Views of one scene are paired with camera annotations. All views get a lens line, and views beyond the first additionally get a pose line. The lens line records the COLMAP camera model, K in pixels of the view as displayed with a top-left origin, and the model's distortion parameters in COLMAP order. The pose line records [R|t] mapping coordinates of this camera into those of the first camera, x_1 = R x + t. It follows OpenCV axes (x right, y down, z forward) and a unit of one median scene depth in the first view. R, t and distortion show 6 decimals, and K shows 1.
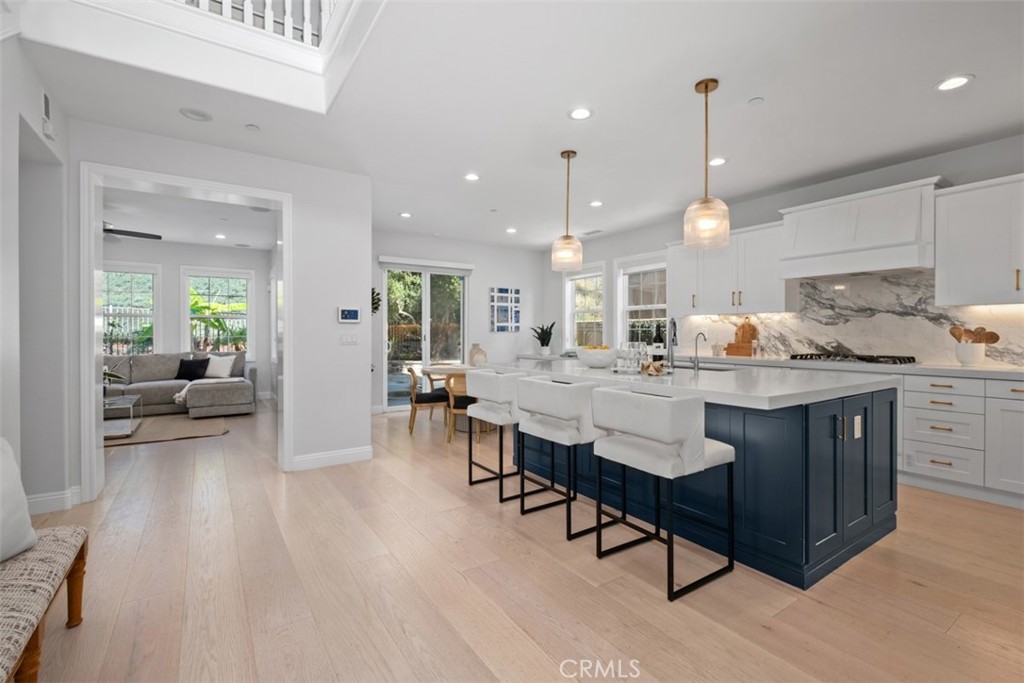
lens RADIAL K [[448.4, 0, 513.7], [0, 448.4, 335.2], [0, 0, 1]] dist [0.006167, -0.005989]
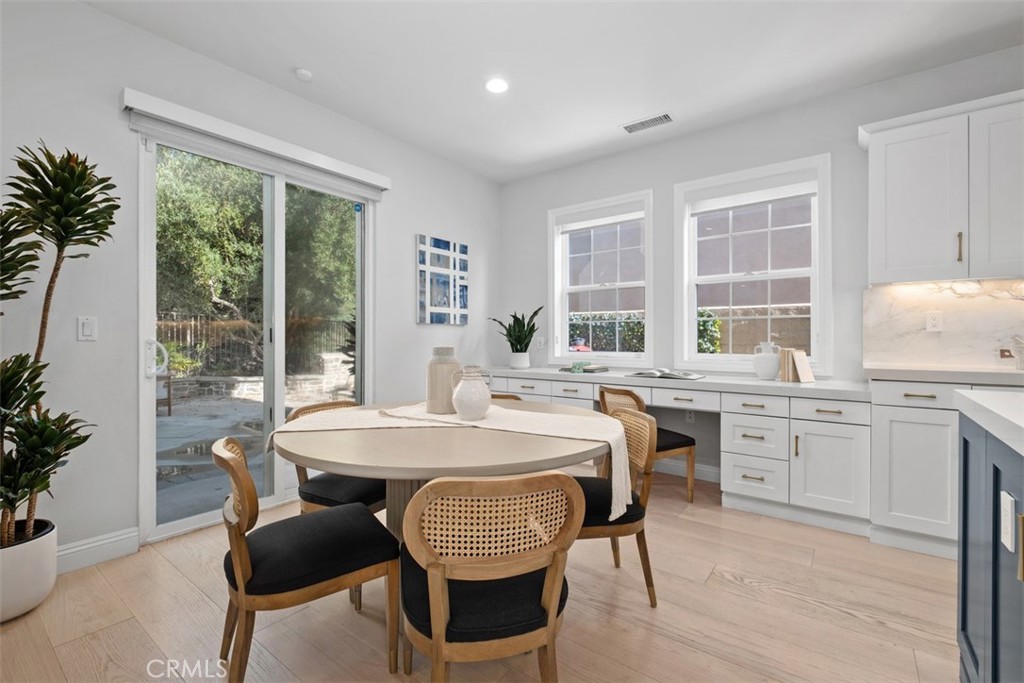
lens RADIAL K [[448.4, 0, 508.3], [0, 448.4, 338.0], [0, 0, 1]] dist [0.006167, -0.005989]
pose [[0.949361, -0.000129, 0.314189, -0.117158], [0.002211, 0.999978, -0.006270, 0.011416], [-0.314181, 0.006648, 0.949340, 0.524432]]
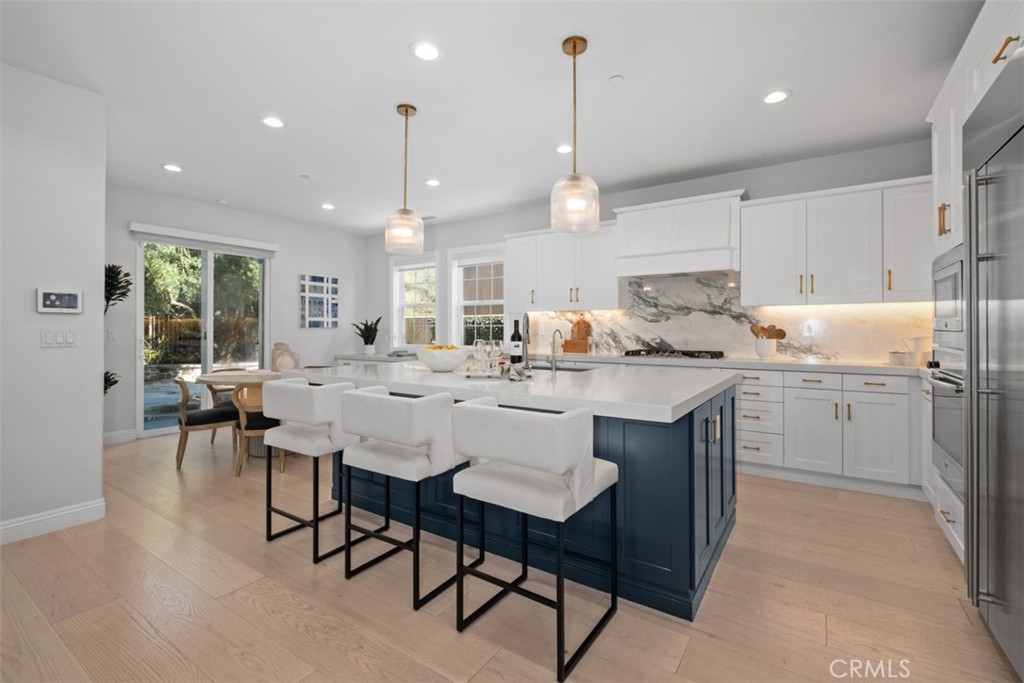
lens RADIAL K [[448.4, 0, 510.2], [0, 448.4, 328.6], [0, 0, 1]] dist [0.006167, -0.005989]
pose [[0.926294, 0.001896, 0.376798, -0.005104], [0.000738, 0.999976, -0.006847, -0.000483], [-0.376802, 0.006620, 0.926270, 0.091567]]
